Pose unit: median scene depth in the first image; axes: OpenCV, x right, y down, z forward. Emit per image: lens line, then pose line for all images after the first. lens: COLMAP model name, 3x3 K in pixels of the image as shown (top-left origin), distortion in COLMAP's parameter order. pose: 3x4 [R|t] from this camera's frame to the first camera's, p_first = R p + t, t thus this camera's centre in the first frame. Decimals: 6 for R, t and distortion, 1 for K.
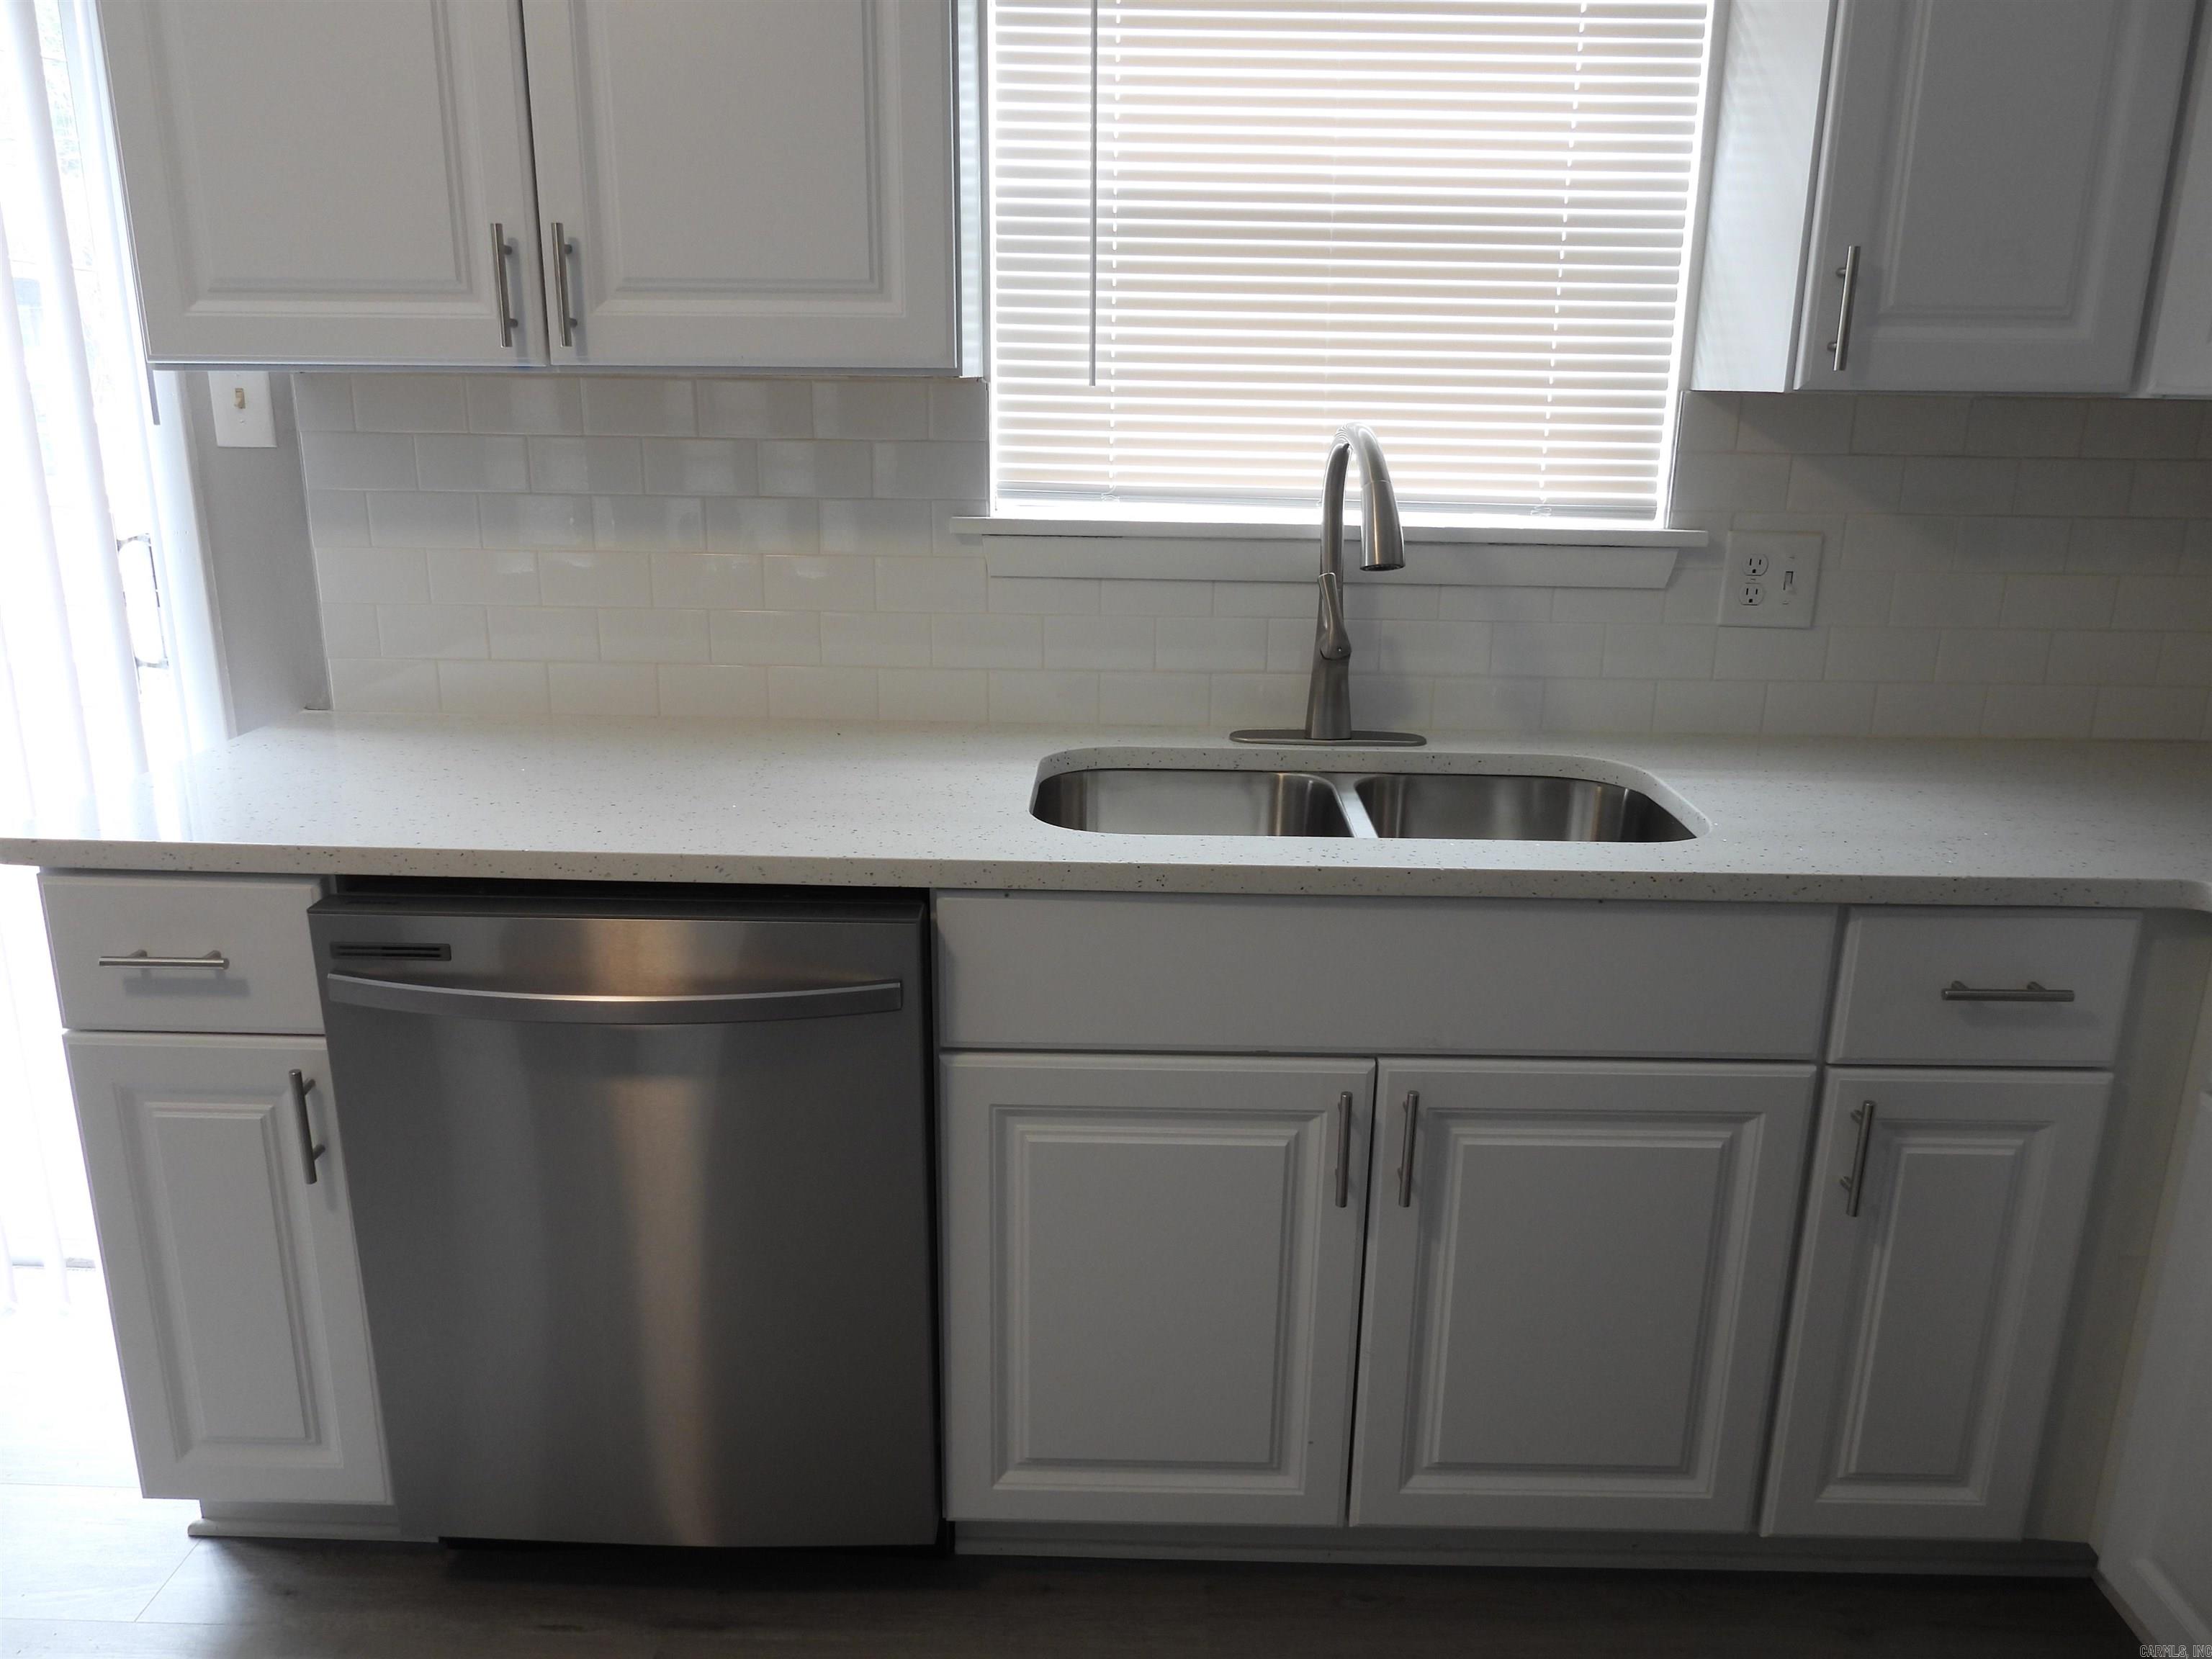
lens RADIAL K [[1580.7, 0, 1094.9], [0, 1580.7, 828.8], [0, 0, 1]] dist [-0.015314, 0.001612]
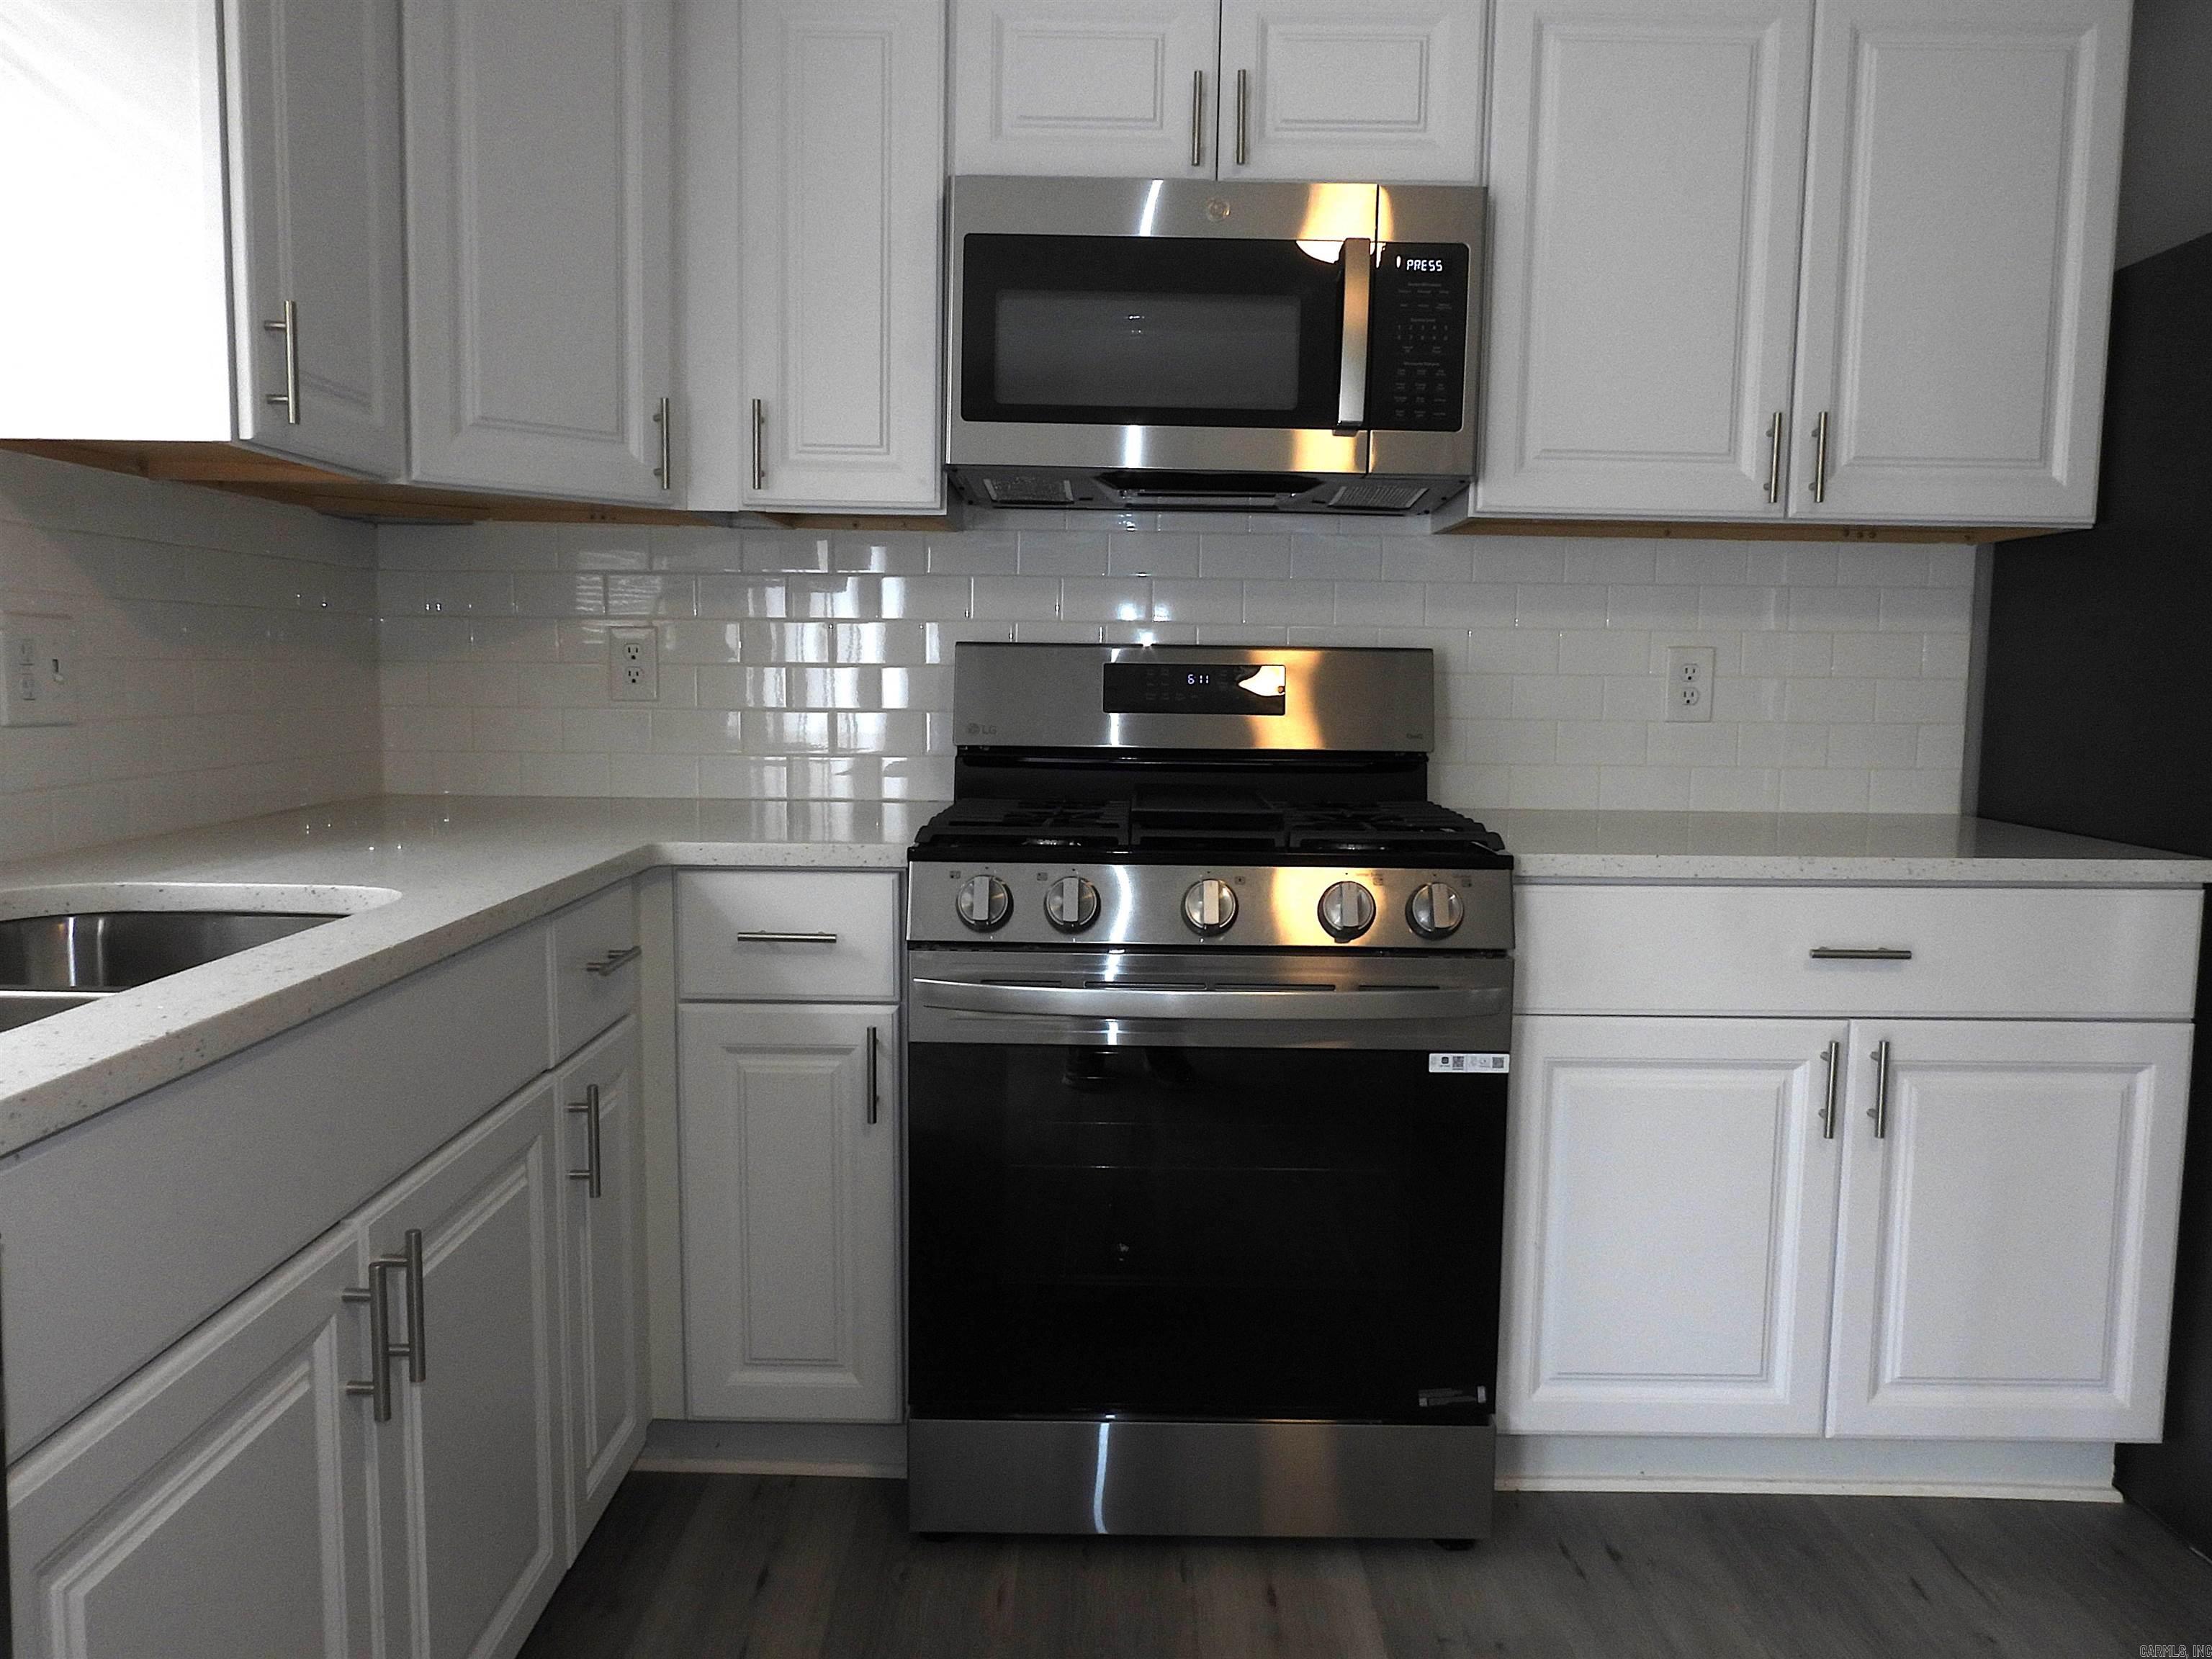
lens RADIAL K [[1580.7, 0, 1096.0], [0, 1580.7, 836.0], [0, 0, 1]] dist [-0.015314, 0.001612]
pose [[-0.014261, -0.116797, 0.993053, -0.504230], [0.259949, 0.958572, 0.116474, -0.024545], [-0.965517, 0.259804, 0.016691, 0.519215]]
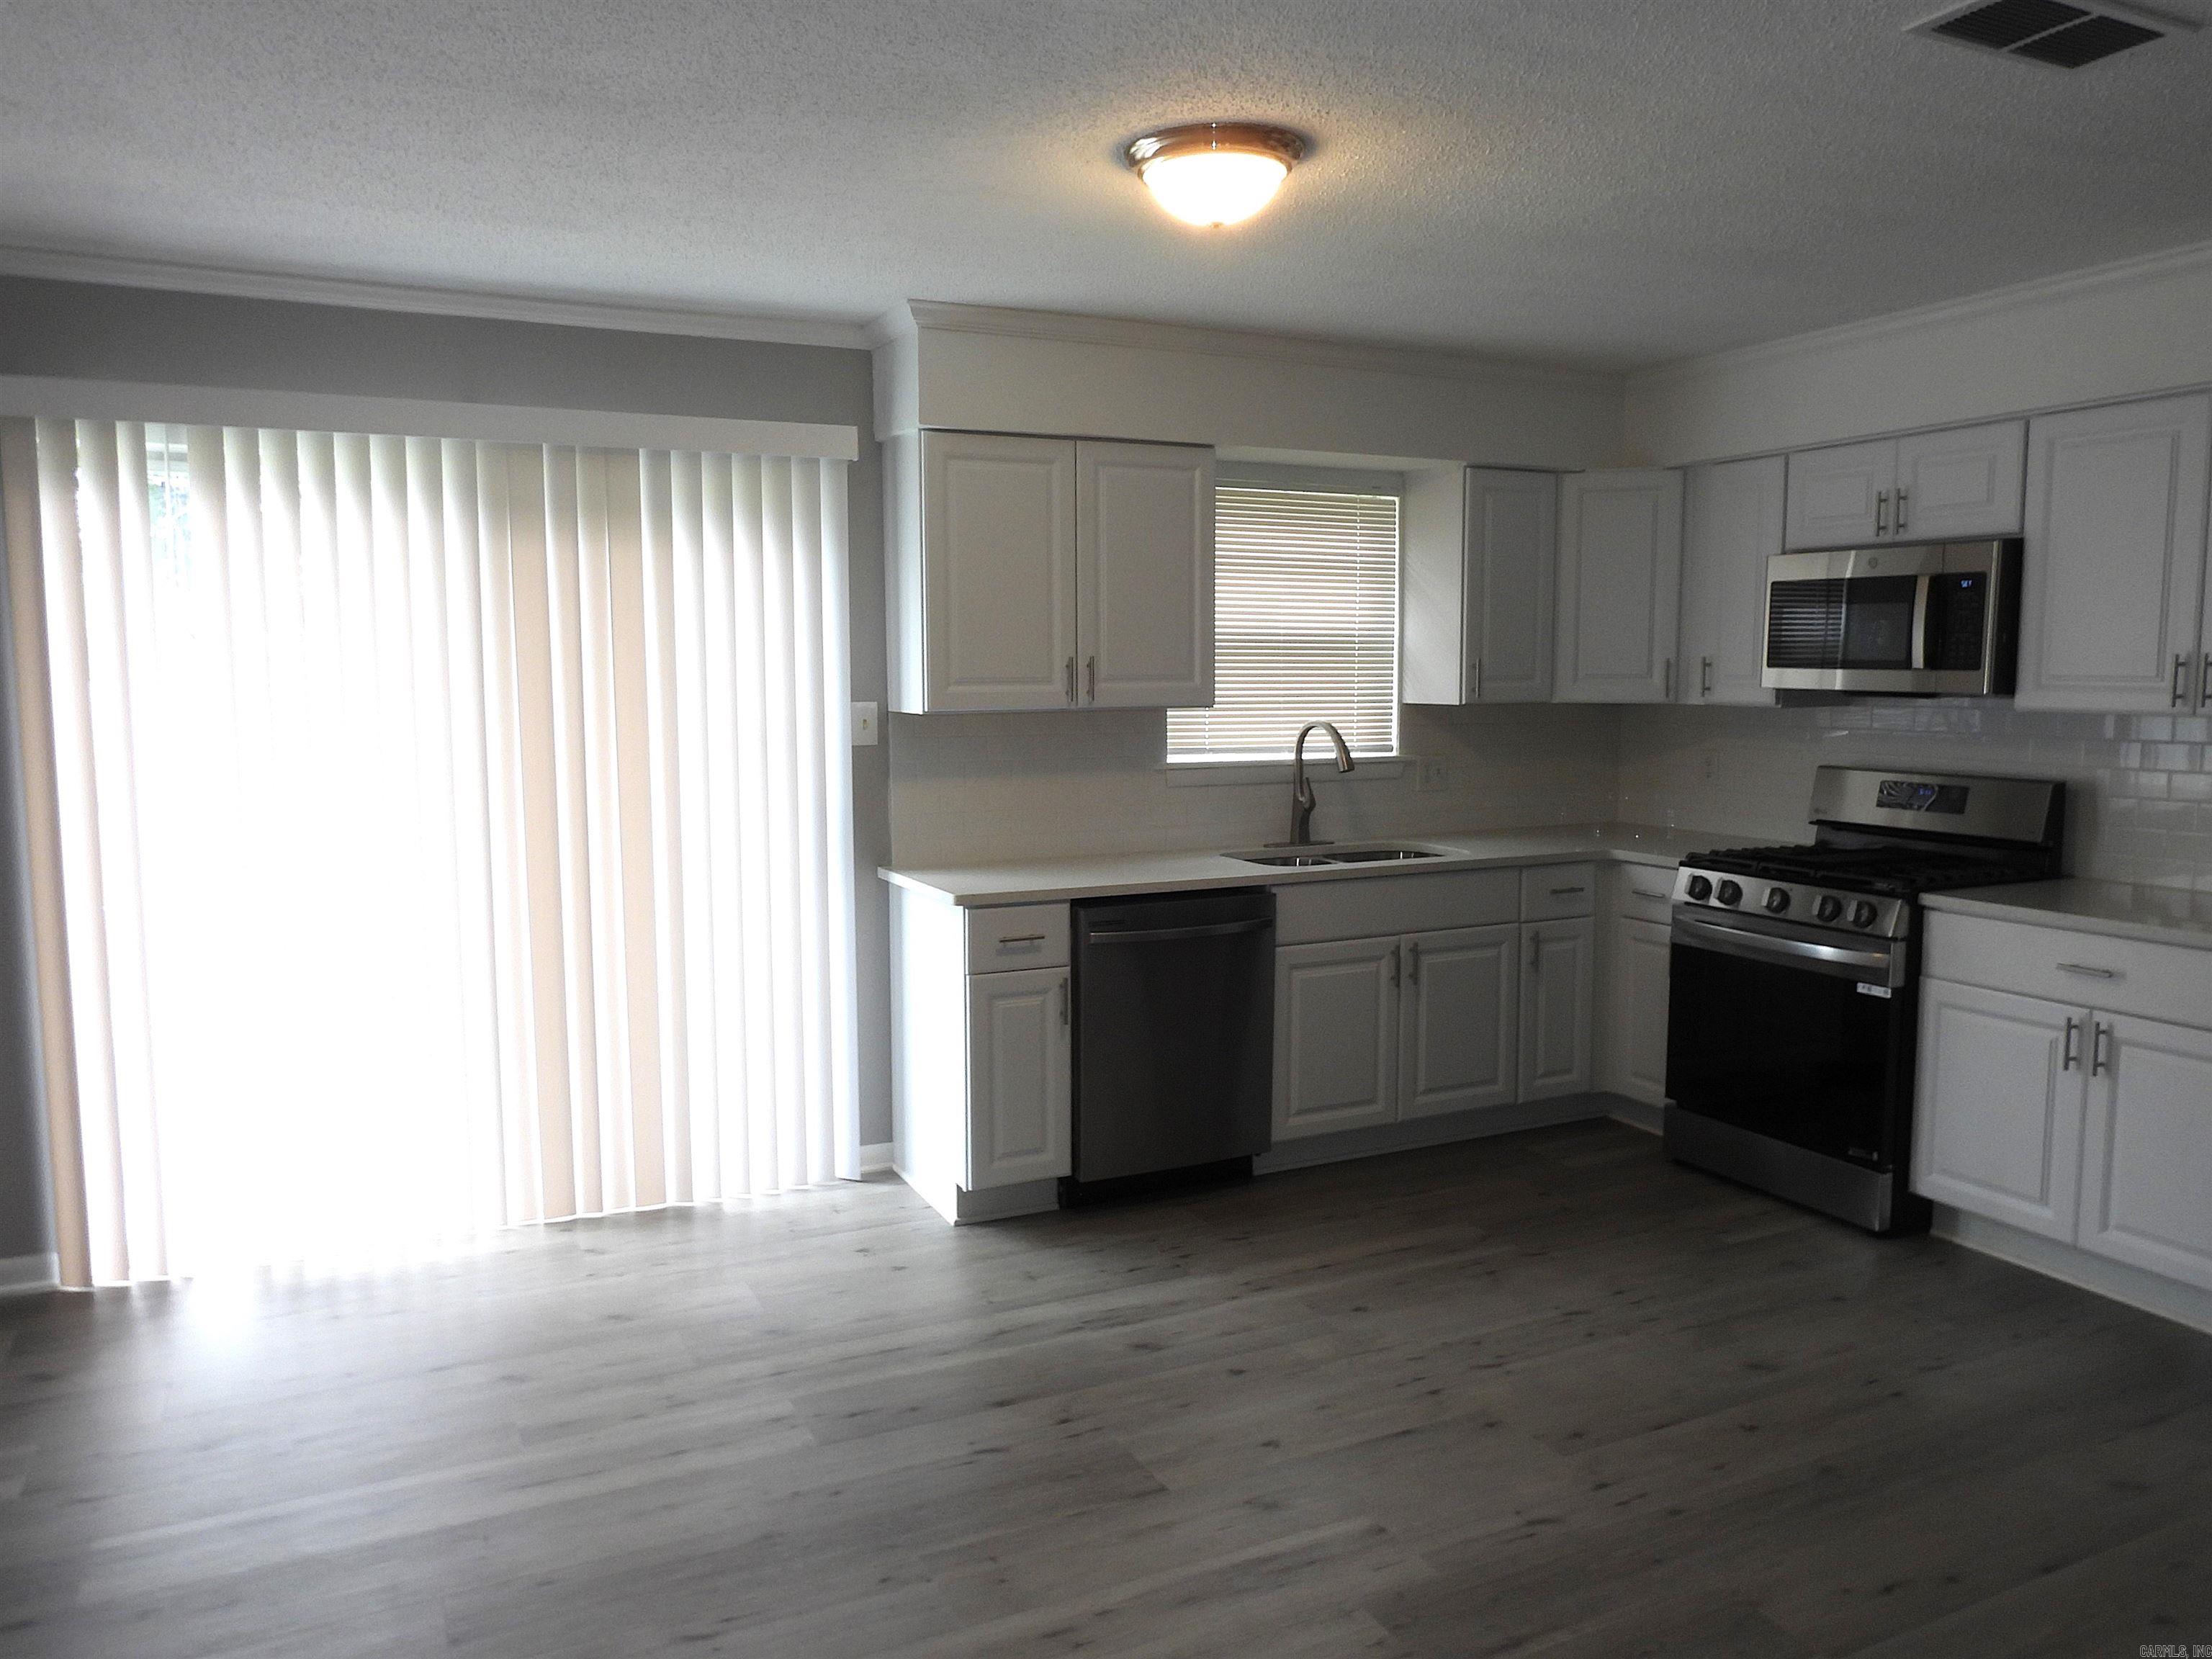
lens RADIAL K [[1580.7, 0, 1112.2], [0, 1580.7, 836.7], [0, 0, 1]] dist [-0.015314, 0.001612]
pose [[0.889097, -0.065282, 0.453039, -1.400714], [0.139110, 0.981497, -0.131576, 0.244698], [-0.436067, 0.180006, 0.881728, -1.192389]]
